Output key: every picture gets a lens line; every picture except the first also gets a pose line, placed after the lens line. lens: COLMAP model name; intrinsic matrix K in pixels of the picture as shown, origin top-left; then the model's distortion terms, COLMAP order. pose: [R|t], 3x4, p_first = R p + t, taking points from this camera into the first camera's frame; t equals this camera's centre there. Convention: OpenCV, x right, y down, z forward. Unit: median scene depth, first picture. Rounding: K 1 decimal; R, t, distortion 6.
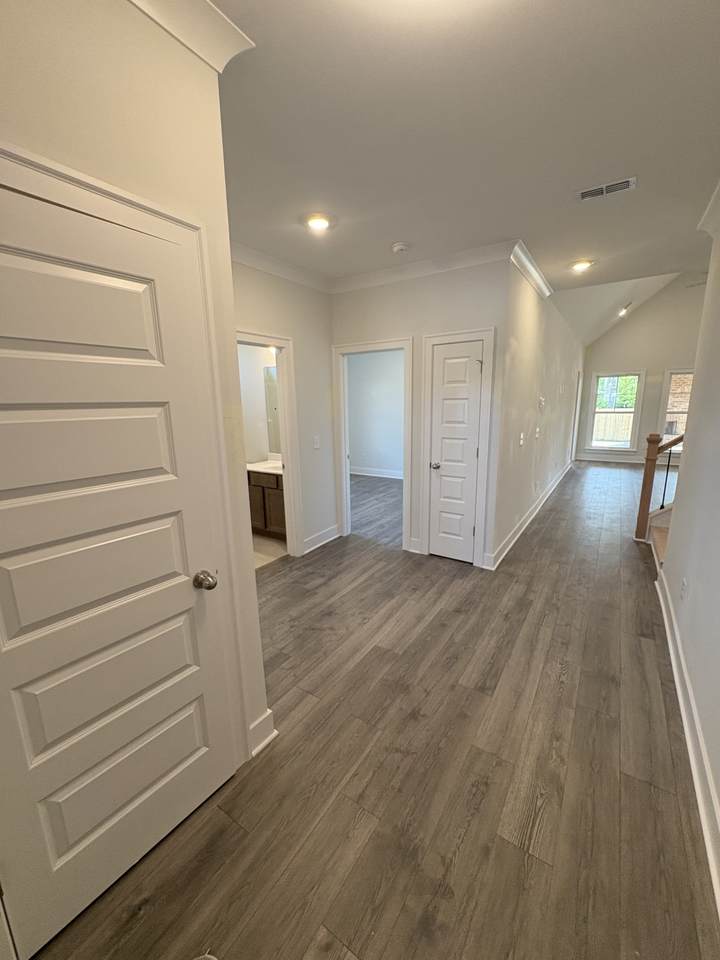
lens RADIAL K [[384.8, 0, 360.6], [0, 384.8, 481.2], [0, 0, 1]] dist [0.002166, 0.000008]
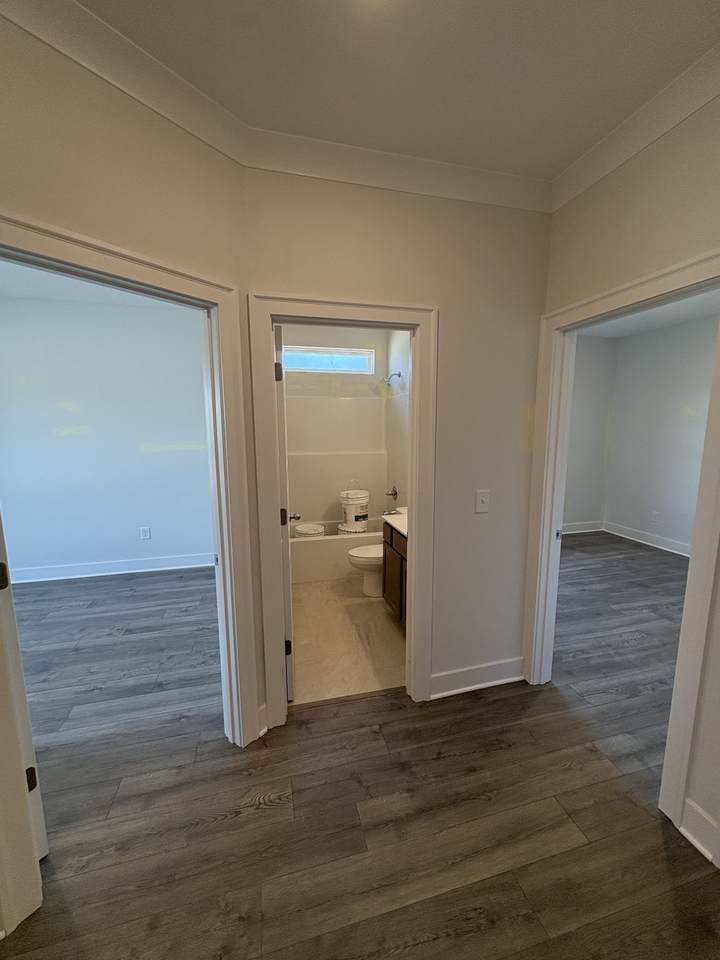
lens RADIAL K [[384.8, 0, 361.8], [0, 384.8, 480.3], [0, 0, 1]] dist [0.002166, 0.000008]
pose [[0.748550, 0.107340, -0.654333, 0.103635], [-0.142733, 0.989761, -0.000920, -0.102642], [0.647534, 0.094083, 0.756206, 0.479836]]
